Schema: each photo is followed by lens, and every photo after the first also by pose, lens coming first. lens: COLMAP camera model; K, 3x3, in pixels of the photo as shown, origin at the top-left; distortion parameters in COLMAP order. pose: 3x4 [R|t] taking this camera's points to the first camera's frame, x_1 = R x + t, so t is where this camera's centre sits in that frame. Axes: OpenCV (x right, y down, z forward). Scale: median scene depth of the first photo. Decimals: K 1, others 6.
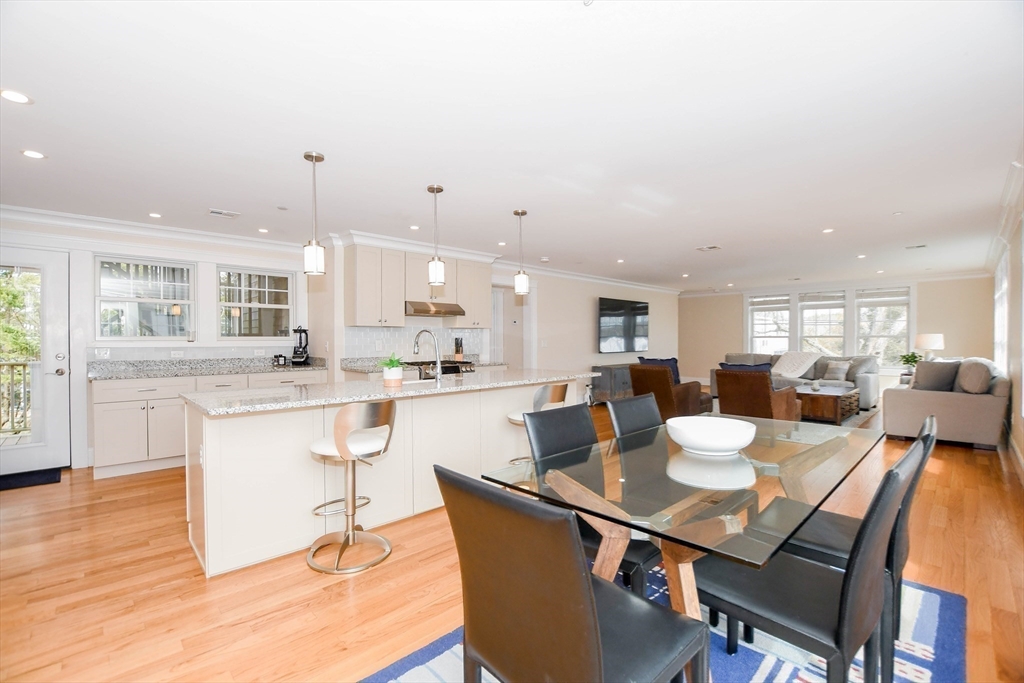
lens RADIAL K [[450.2, 0, 507.9], [0, 450.2, 343.7], [0, 0, 1]] dist [-0.026885, 0.000950]
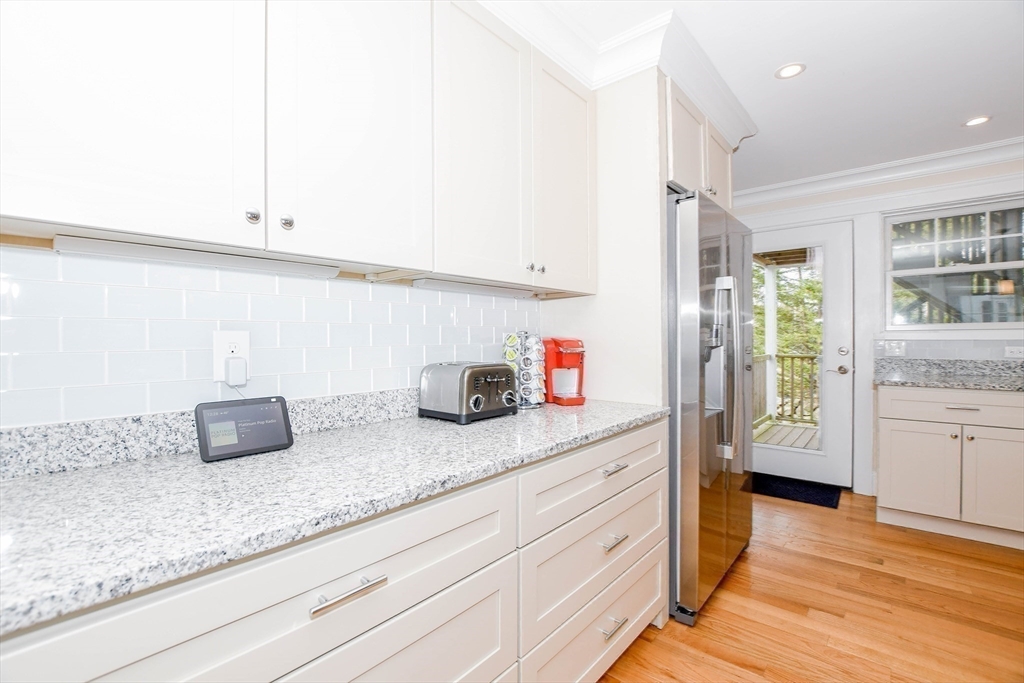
lens RADIAL K [[450.2, 0, 507.9], [0, 450.2, 343.7], [0, 0, 1]] dist [-0.026885, 0.000950]
pose [[0.091797, 0.009856, -0.995729, -0.224649], [-0.003258, 0.999949, 0.009597, 0.009062], [0.995772, 0.002363, 0.091824, 0.262864]]
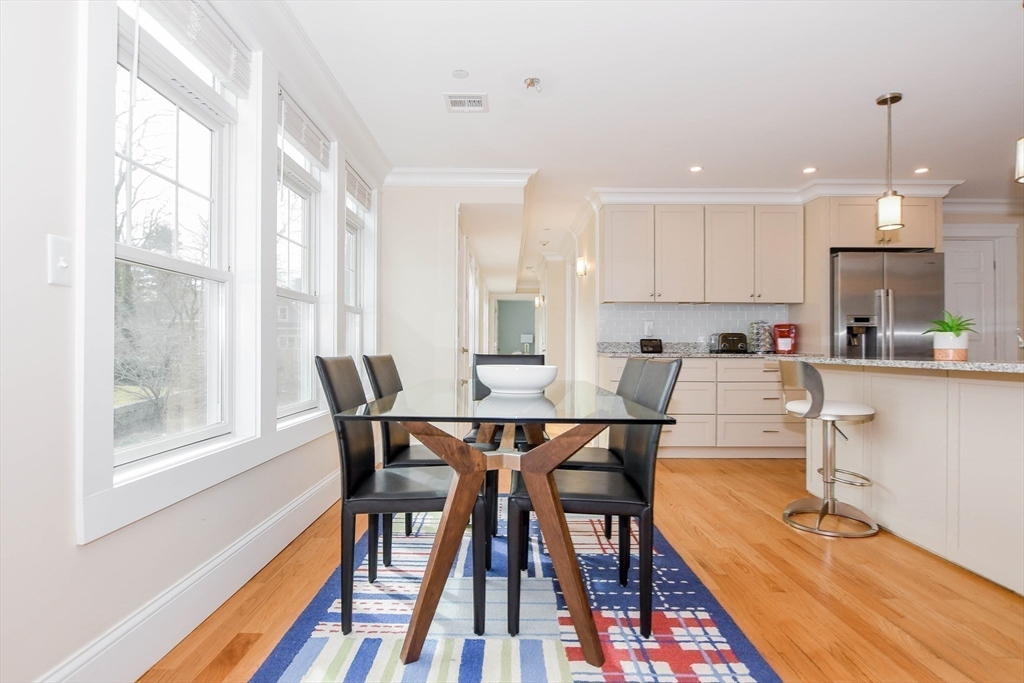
lens RADIAL K [[558.5, 0, 512.0], [0, 558.5, 341.5], [0, 0, 1]] dist [-0.003874, -0.000921]
pose [[-0.684928, -0.013209, -0.728491, 0.532247], [-0.010777, 0.999910, -0.007998, 0.056832], [0.728531, 0.002373, -0.685008, 0.707608]]
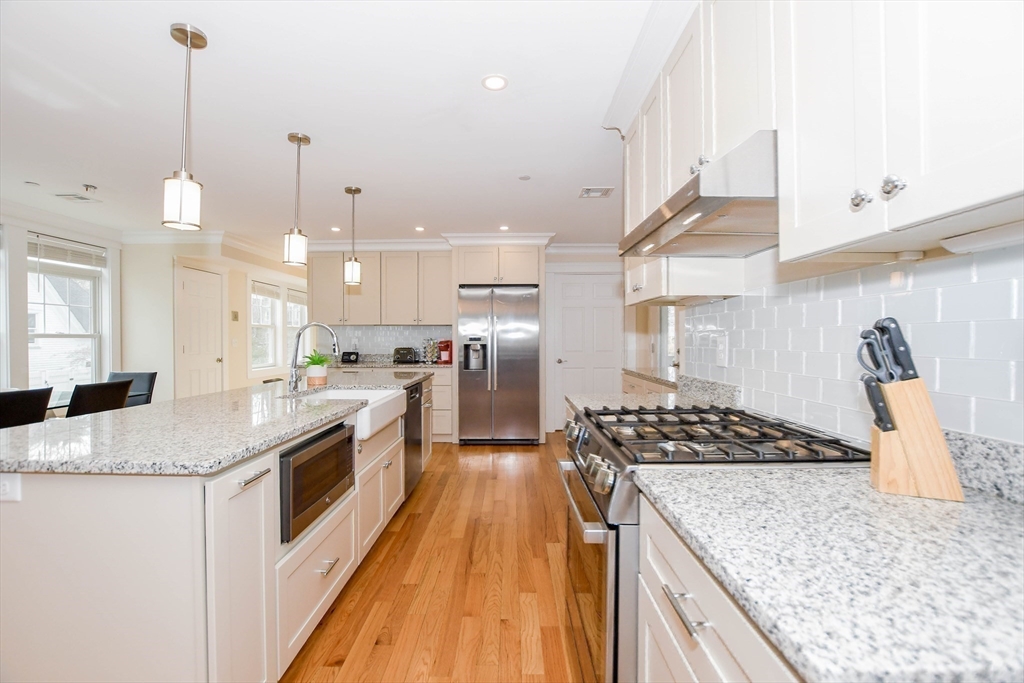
lens RADIAL K [[450.2, 0, 507.9], [0, 450.2, 343.7], [0, 0, 1]] dist [-0.026885, 0.000950]
pose [[-0.691904, 0.008154, -0.721944, 0.102225], [-0.008006, 0.999788, 0.018964, -0.007320], [0.721945, 0.018901, -0.691692, 1.273140]]
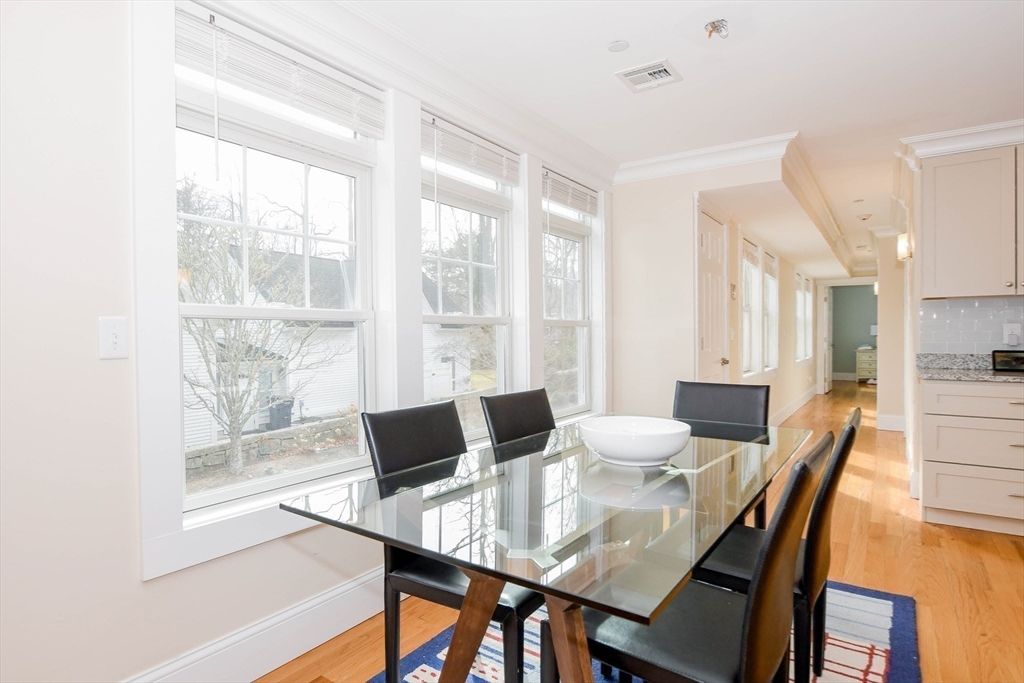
lens RADIAL K [[546.7, 0, 523.1], [0, 546.7, 339.6], [0, 0, 1]] dist [-0.004171, -0.000464]
pose [[-0.976745, 0.004988, -0.214348, 0.316721], [0.000882, 0.999814, 0.019248, 0.011705], [0.214404, 0.018612, -0.976568, 0.708632]]
